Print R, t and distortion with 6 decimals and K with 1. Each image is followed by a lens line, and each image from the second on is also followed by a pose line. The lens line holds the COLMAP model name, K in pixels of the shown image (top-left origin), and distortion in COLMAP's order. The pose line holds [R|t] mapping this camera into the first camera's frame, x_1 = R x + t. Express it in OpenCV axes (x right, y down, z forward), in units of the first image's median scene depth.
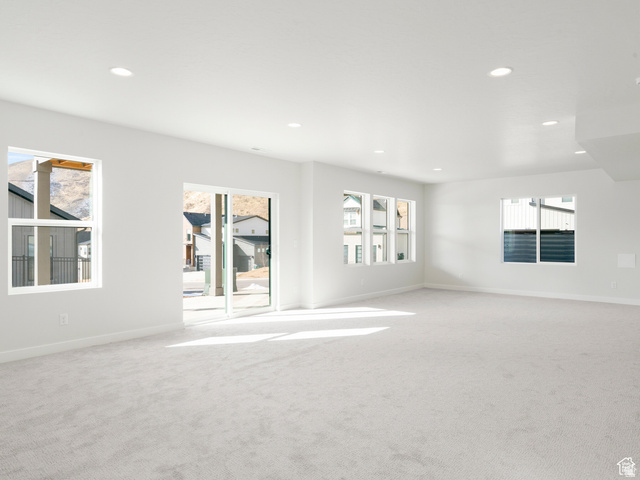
lens RADIAL K [[403.7, 0, 320.0], [0, 403.7, 240.0], [0, 0, 1]] dist [-0.001647, 0.003000]
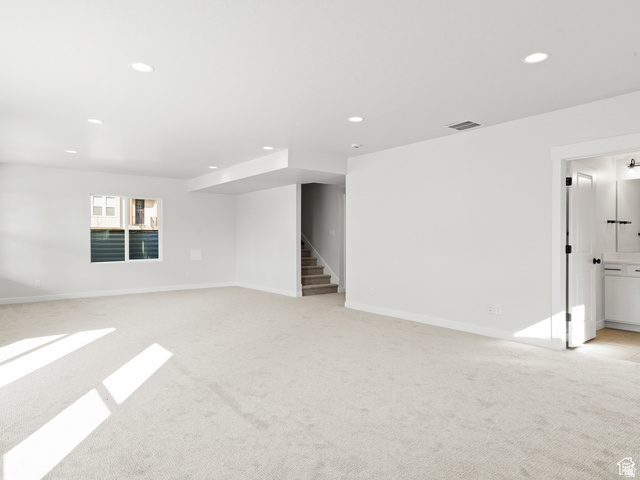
lens RADIAL K [[403.7, 0, 320.0], [0, 403.7, 240.0], [0, 0, 1]] dist [-0.001647, 0.003000]
pose [[0.216353, -0.009264, 0.976271, -0.830116], [0.006589, 0.999946, 0.008028, -0.003823], [-0.976293, 0.004696, 0.216402, 0.716844]]
